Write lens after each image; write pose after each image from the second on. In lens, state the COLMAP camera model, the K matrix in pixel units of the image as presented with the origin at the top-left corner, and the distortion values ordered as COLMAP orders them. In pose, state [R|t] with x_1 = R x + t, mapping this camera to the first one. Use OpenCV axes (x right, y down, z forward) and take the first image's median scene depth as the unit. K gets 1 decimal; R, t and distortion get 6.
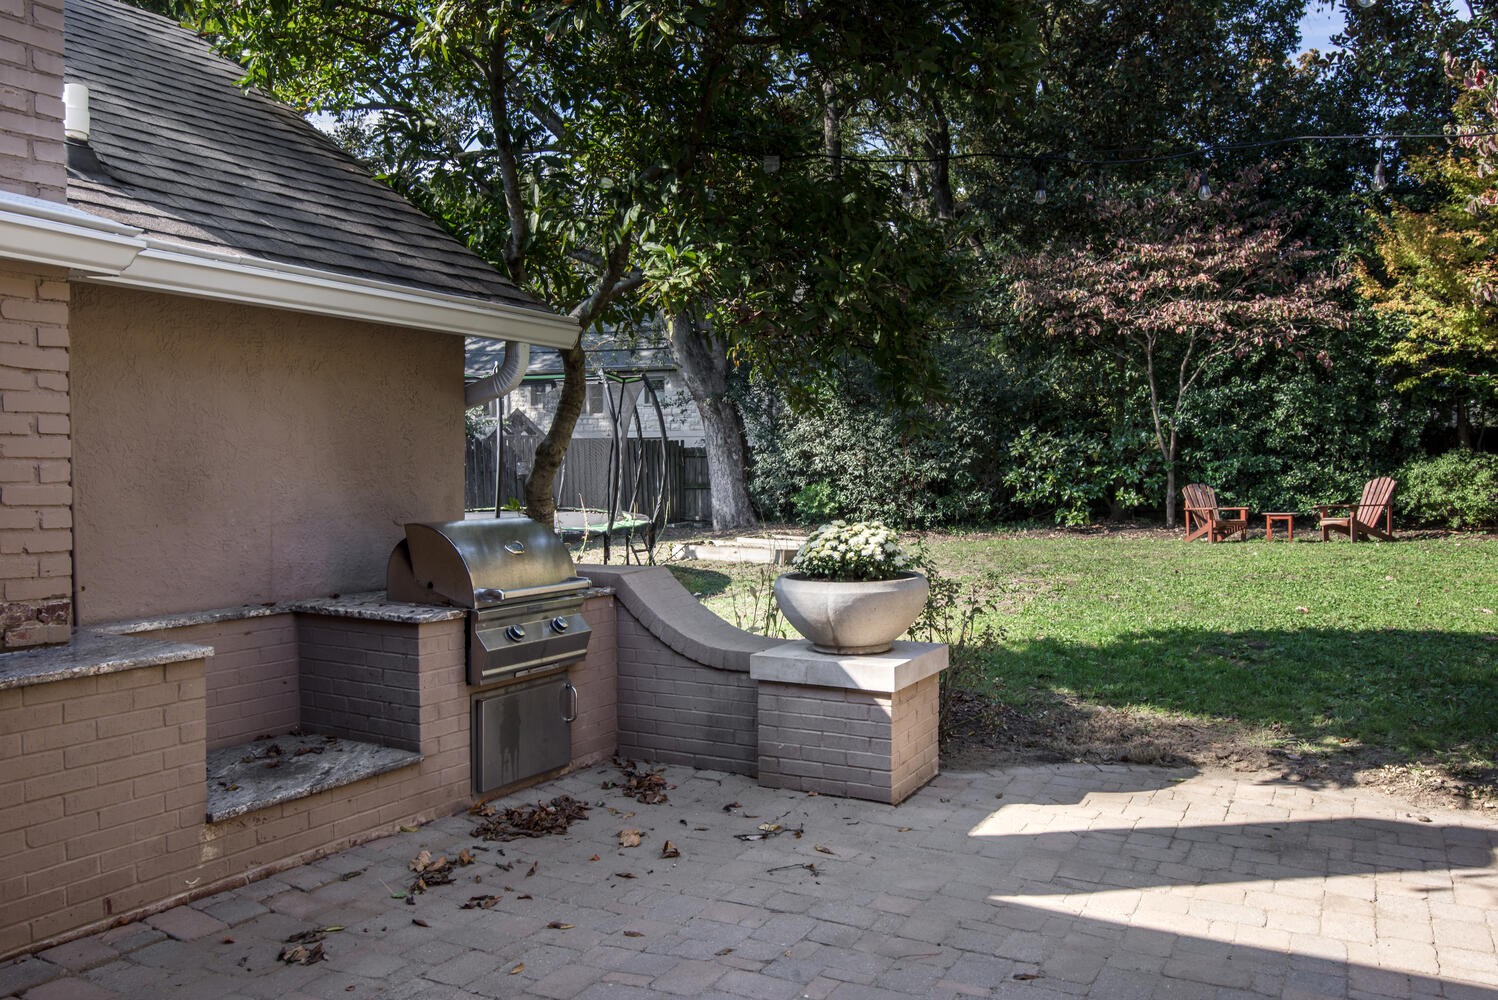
lens RADIAL K [[1330.9, 0, 749.0], [0, 1330.9, 500.0], [0, 0, 1]] dist [-0.005117, 0.029760]
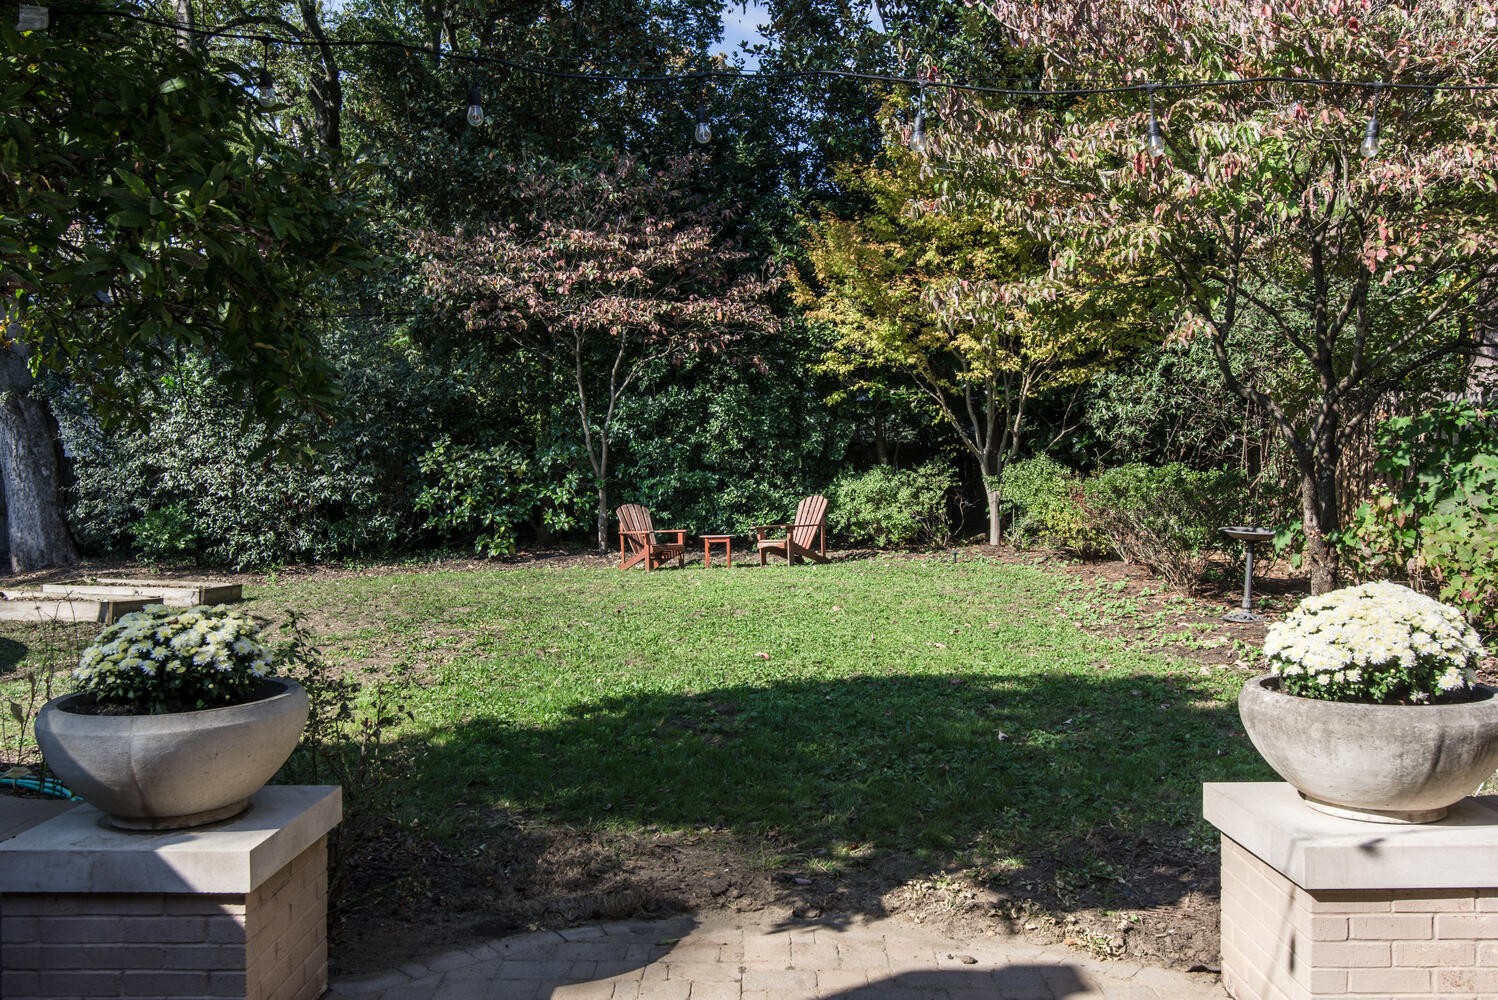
lens RADIAL K [[1330.9, 0, 749.0], [0, 1330.9, 500.0], [0, 0, 1]] dist [-0.005117, 0.029760]
pose [[0.903296, -0.007690, 0.428948, 0.025859], [0.007316, 0.999970, 0.002521, -0.016428], [-0.428955, 0.000861, 0.903326, 0.163104]]
